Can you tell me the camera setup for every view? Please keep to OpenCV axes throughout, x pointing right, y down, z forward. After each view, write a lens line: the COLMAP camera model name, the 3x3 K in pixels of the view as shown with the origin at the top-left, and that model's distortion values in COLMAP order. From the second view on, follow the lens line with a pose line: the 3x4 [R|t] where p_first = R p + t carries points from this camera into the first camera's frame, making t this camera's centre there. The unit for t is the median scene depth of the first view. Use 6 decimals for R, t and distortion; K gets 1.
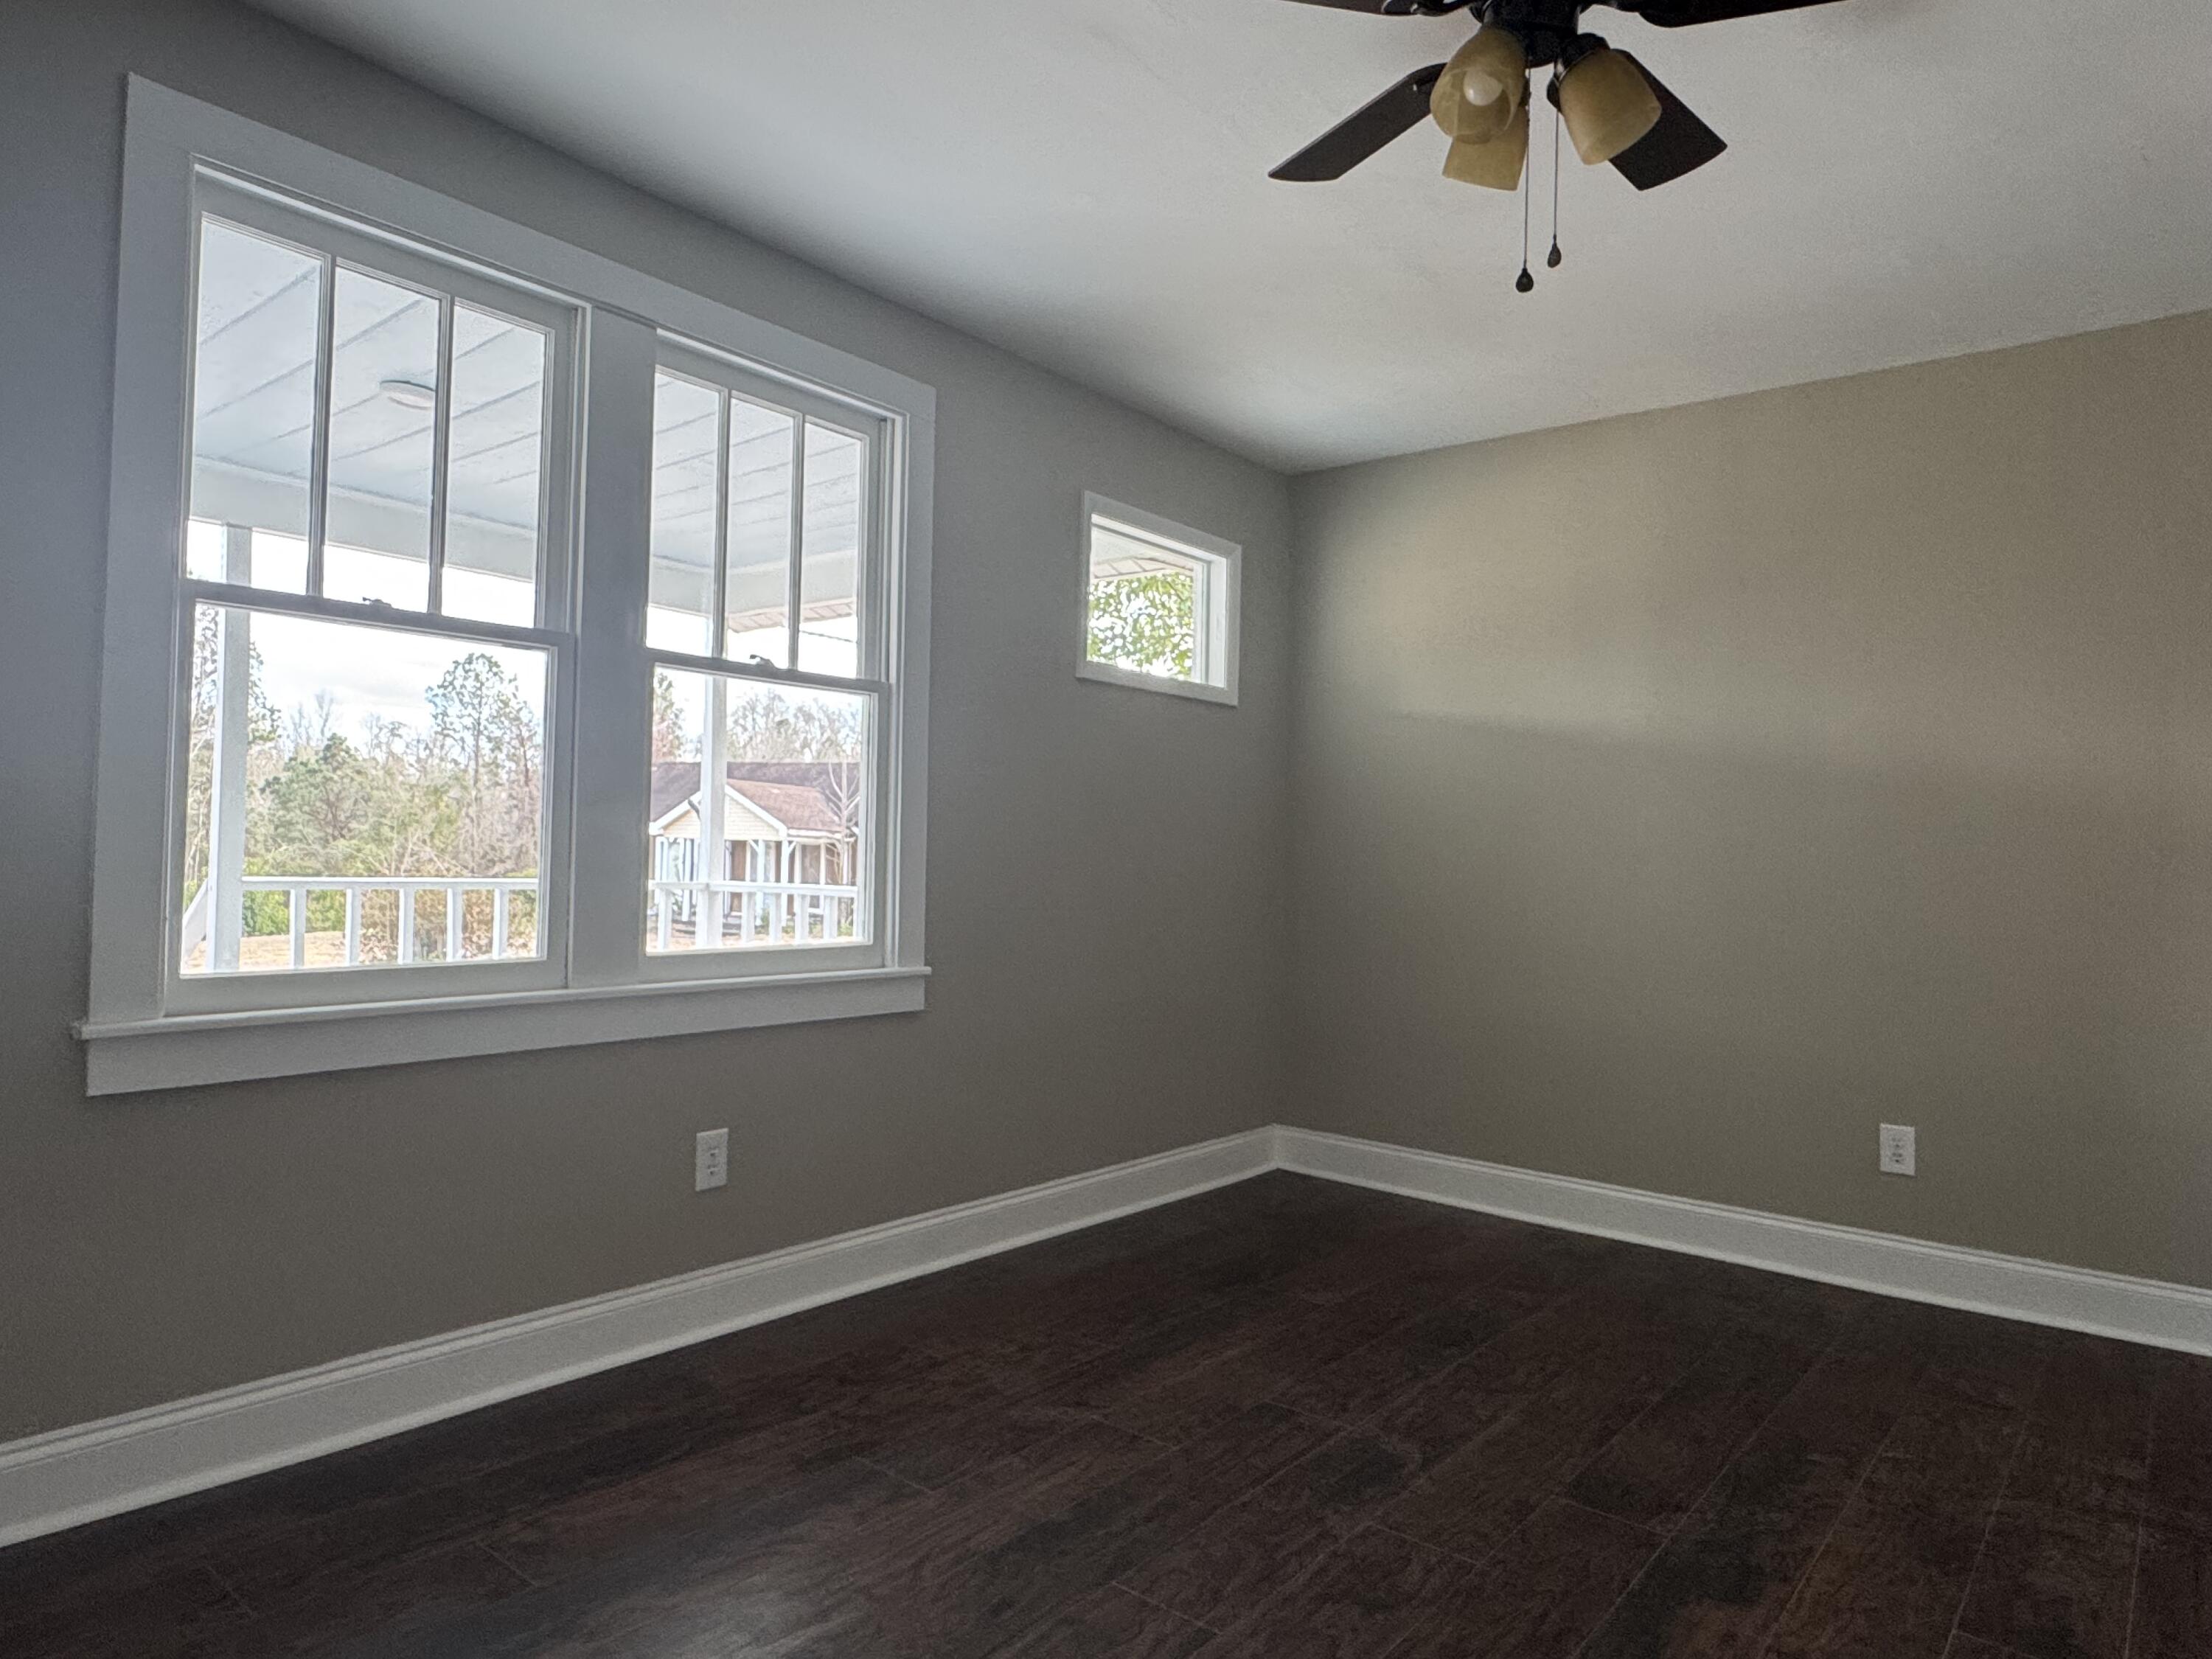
lens RADIAL K [[1341.5, 0, 1095.6], [0, 1341.5, 825.6], [0, 0, 1]] dist [0.001892, 0.000095]
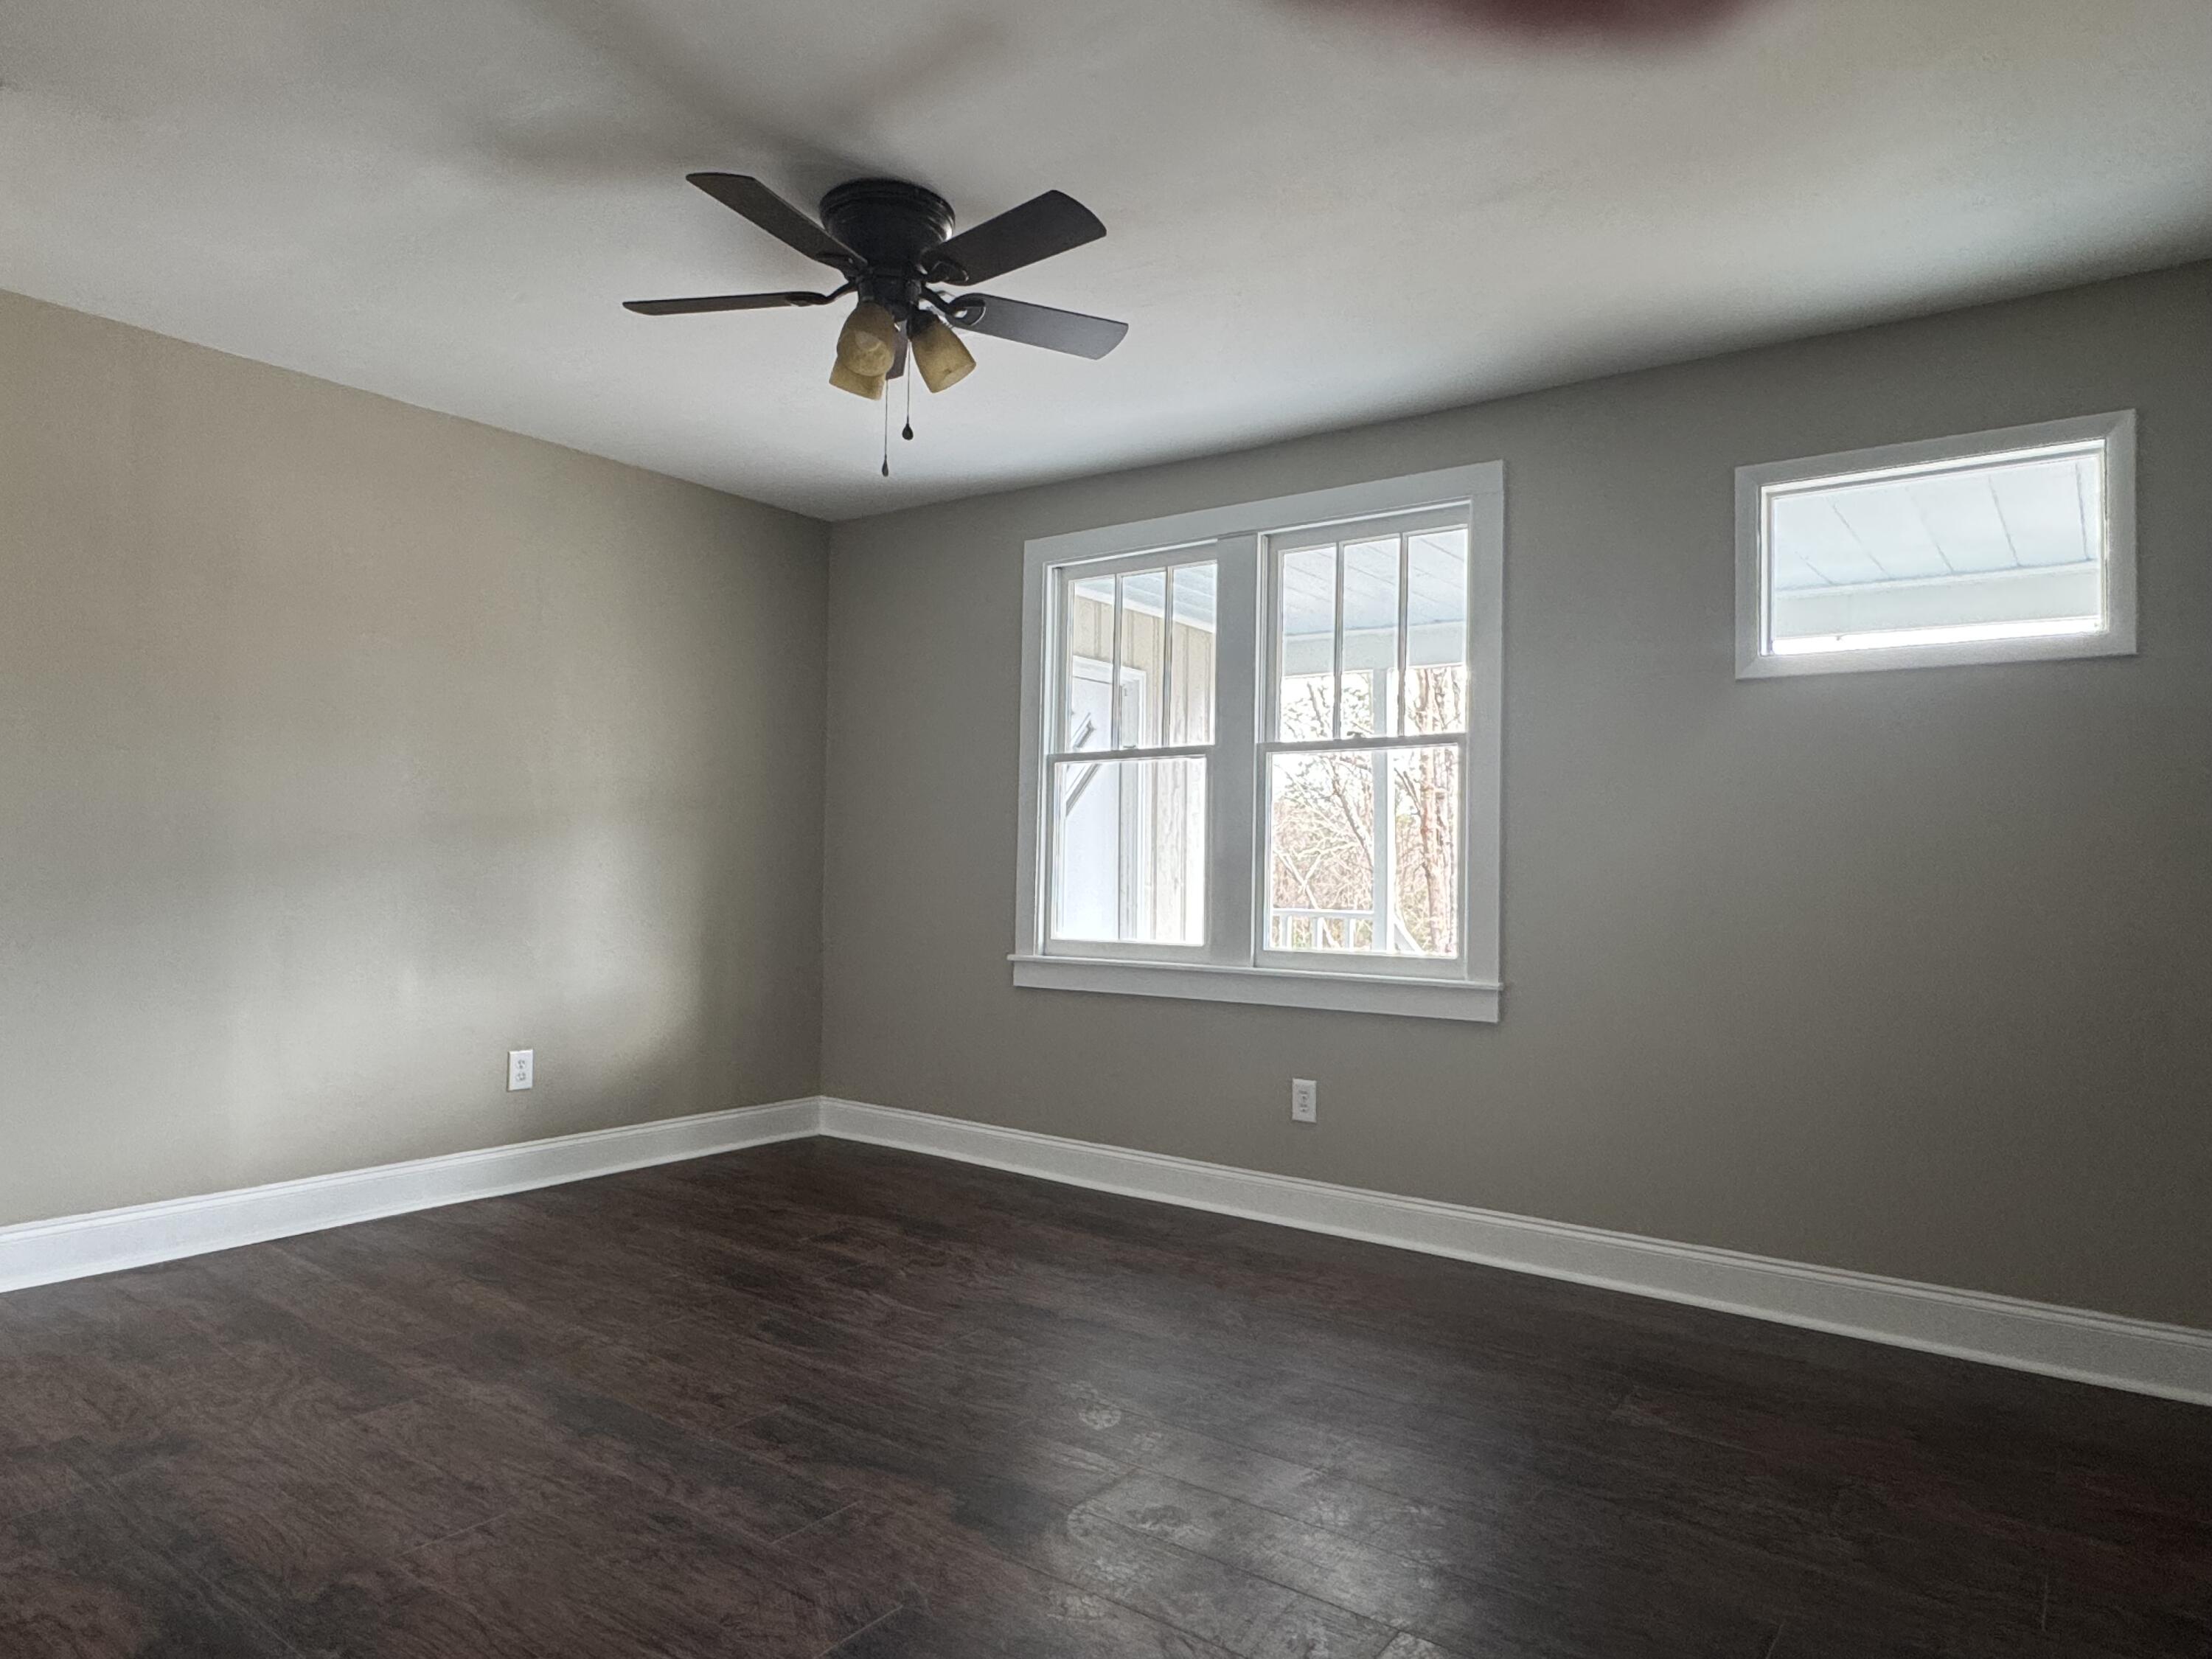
lens RADIAL K [[1341.5, 0, 1095.6], [0, 1341.5, 825.6], [0, 0, 1]] dist [0.001892, 0.000095]
pose [[0.062765, -0.073880, -0.995290, 1.383754], [-0.003456, 0.997234, -0.074242, 0.087888], [0.998022, 0.008100, 0.062337, 0.881104]]
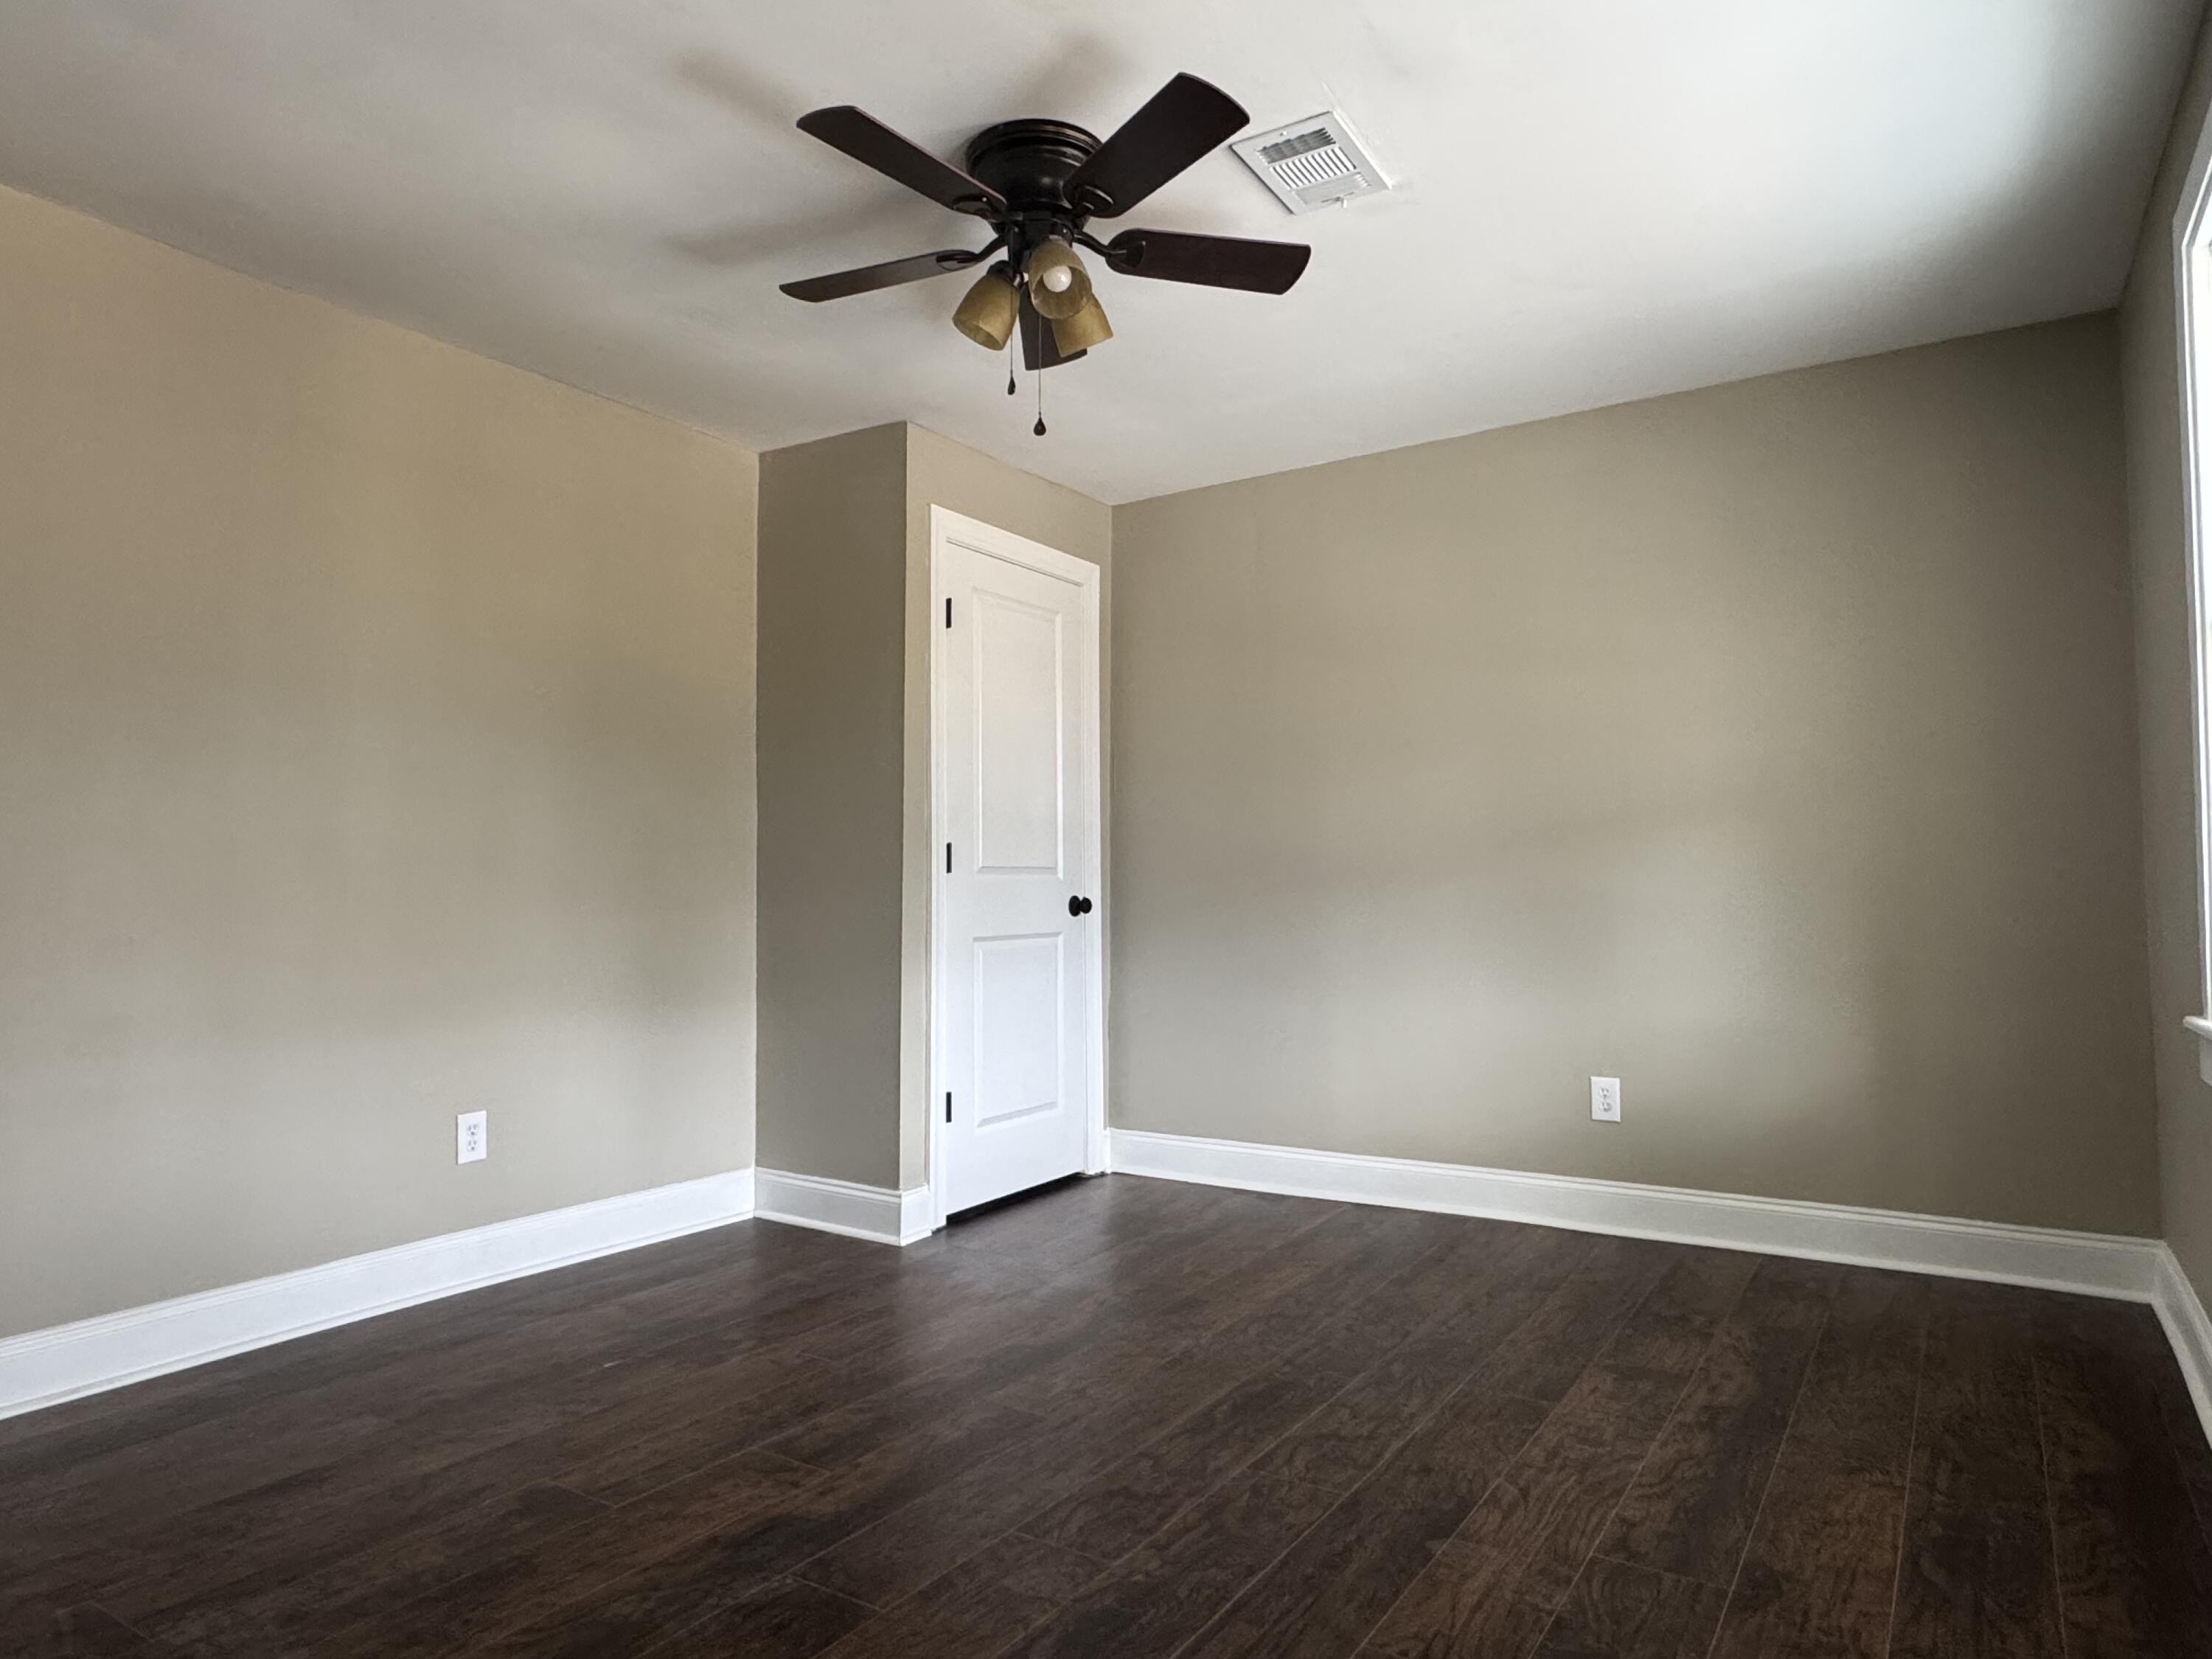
lens RADIAL K [[1341.5, 0, 1095.6], [0, 1341.5, 825.6], [0, 0, 1]] dist [0.001892, 0.000095]
pose [[-0.992843, -0.033631, -0.114598, 0.319630], [-0.025842, 0.997296, -0.068793, 0.076689], [0.116602, -0.065340, -0.991027, 1.833645]]
